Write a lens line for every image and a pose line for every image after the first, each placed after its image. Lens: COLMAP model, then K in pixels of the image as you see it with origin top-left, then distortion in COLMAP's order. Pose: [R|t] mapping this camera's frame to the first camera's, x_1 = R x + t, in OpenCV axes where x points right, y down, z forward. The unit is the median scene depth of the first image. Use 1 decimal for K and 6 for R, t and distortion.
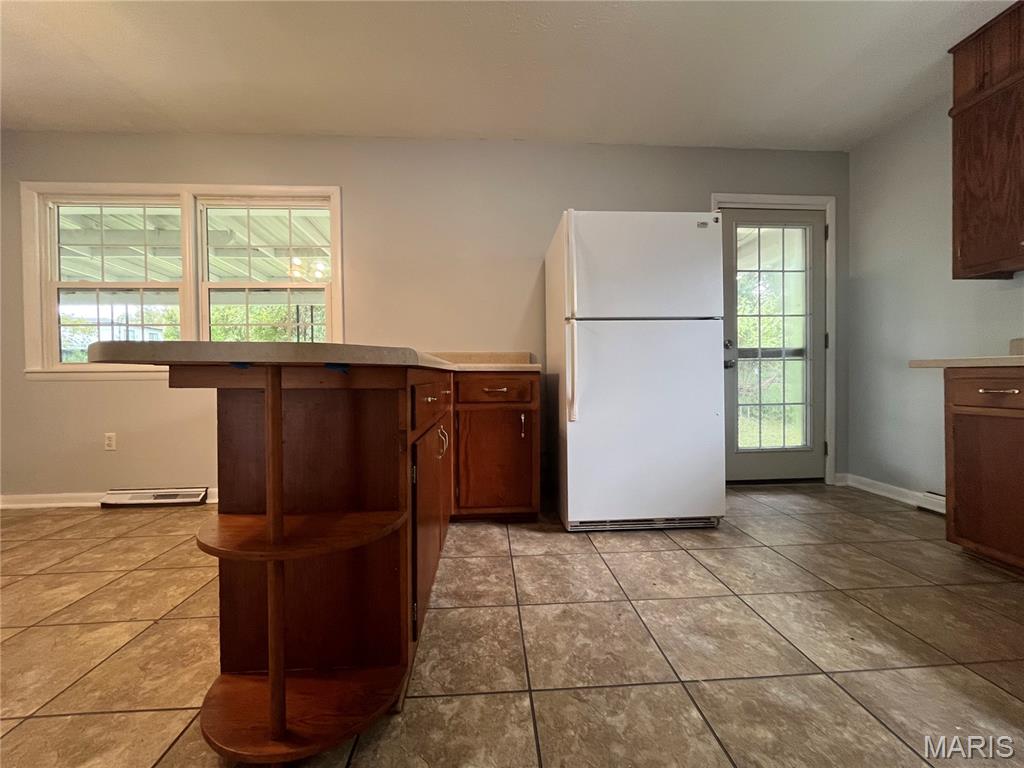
lens RADIAL K [[415.6, 0, 512.8], [0, 415.6, 380.7], [0, 0, 1]] dist [-0.002483, -0.000557]
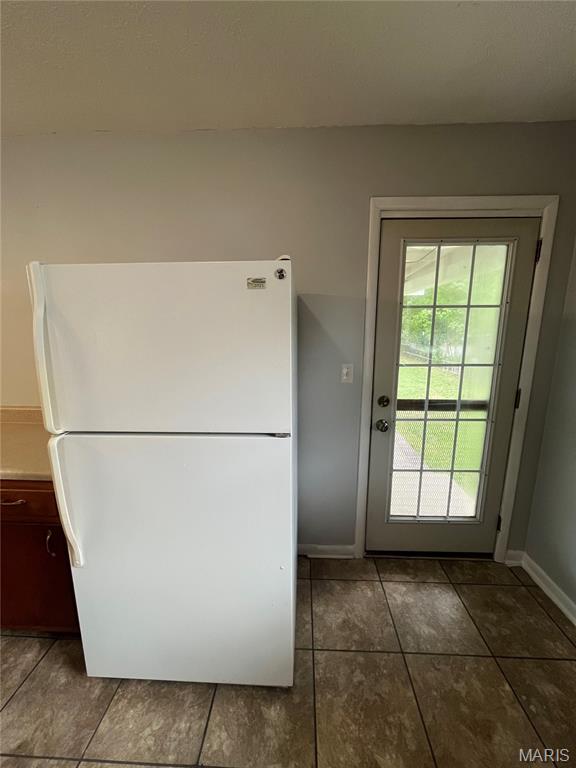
lens RADIAL K [[311.7, 0, 289.8], [0, 311.7, 385.0], [0, 0, 1]] dist [-0.002483, -0.000557]
pose [[0.994252, 0.028316, -0.103254, 0.445359], [-0.009078, 0.983217, 0.182214, -0.253384], [0.106681, -0.180230, 0.977822, 0.444340]]
